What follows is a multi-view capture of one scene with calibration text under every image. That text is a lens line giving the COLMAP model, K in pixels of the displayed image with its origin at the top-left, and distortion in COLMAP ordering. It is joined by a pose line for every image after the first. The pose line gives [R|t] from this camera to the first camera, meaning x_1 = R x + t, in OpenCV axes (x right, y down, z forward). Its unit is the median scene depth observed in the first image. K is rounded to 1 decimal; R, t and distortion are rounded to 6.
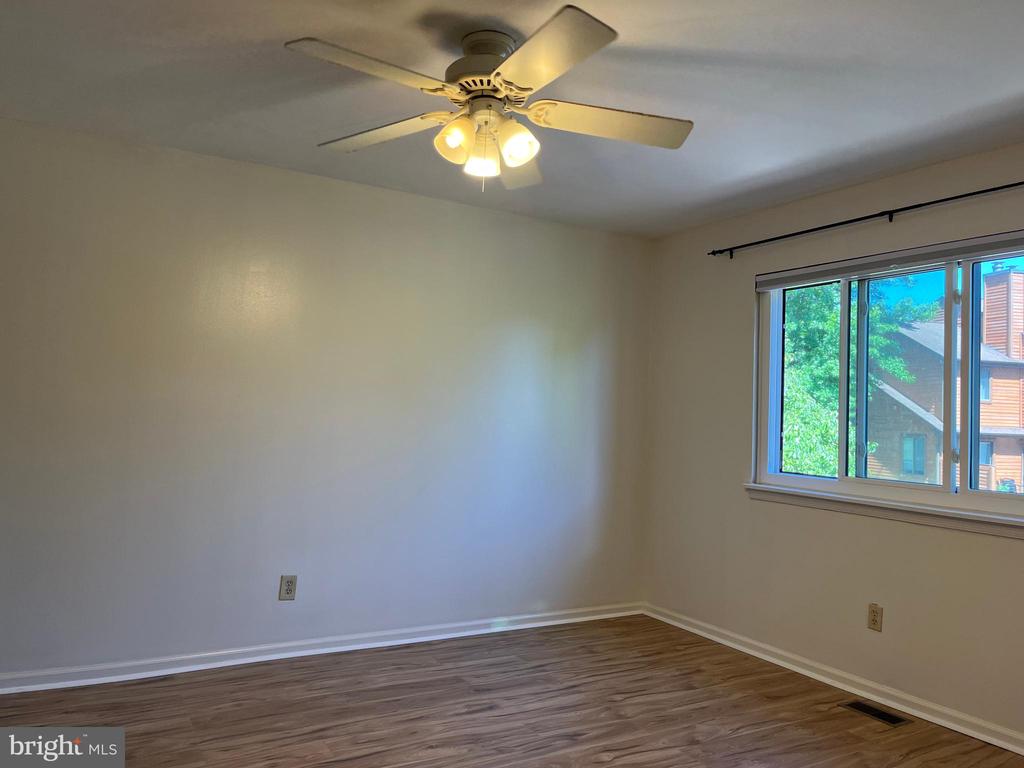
lens RADIAL K [[774.2, 0, 508.2], [0, 774.2, 387.2], [0, 0, 1]] dist [0.056310, -0.083220]
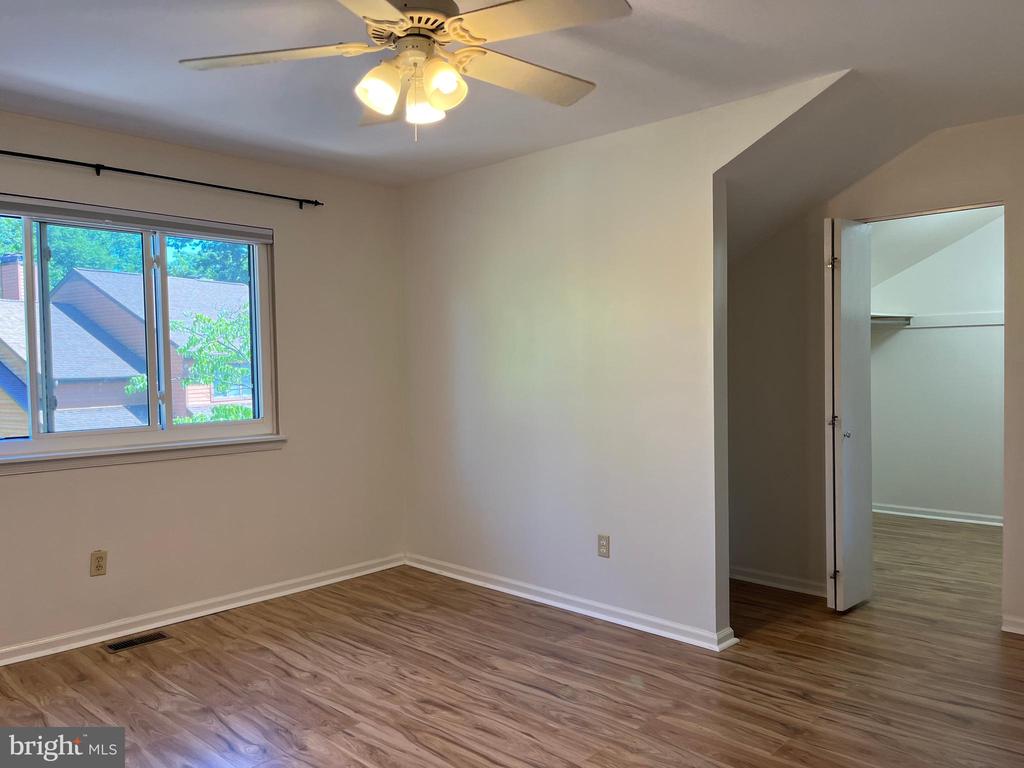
lens RADIAL K [[774.2, 0, 508.2], [0, 774.2, 387.2], [0, 0, 1]] dist [0.056310, -0.083220]
pose [[-0.285888, -0.061835, 0.956266, -0.647654], [-0.031230, 0.997987, 0.055196, -0.010116], [-0.957754, -0.014084, -0.287243, 0.773582]]
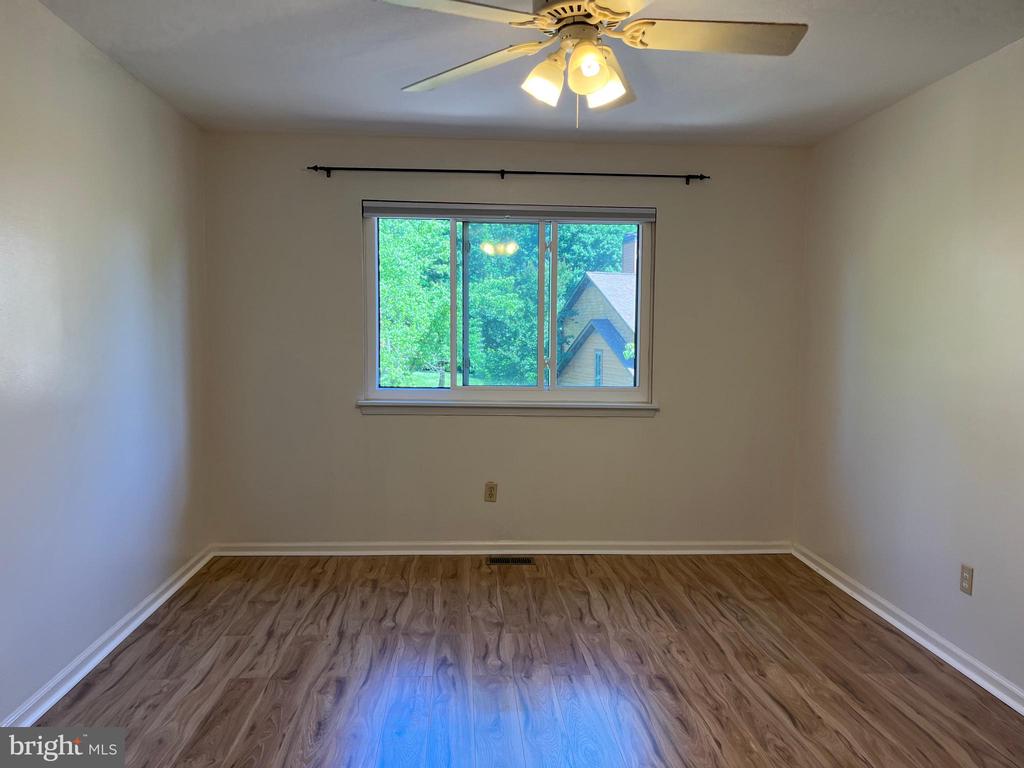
lens RADIAL K [[774.2, 0, 508.2], [0, 774.2, 387.2], [0, 0, 1]] dist [0.056310, -0.083220]
pose [[0.443514, -0.096304, 0.891079, -0.636160], [-0.029093, 0.992140, 0.121706, -0.034144], [-0.895795, -0.079902, 0.437226, 0.423180]]
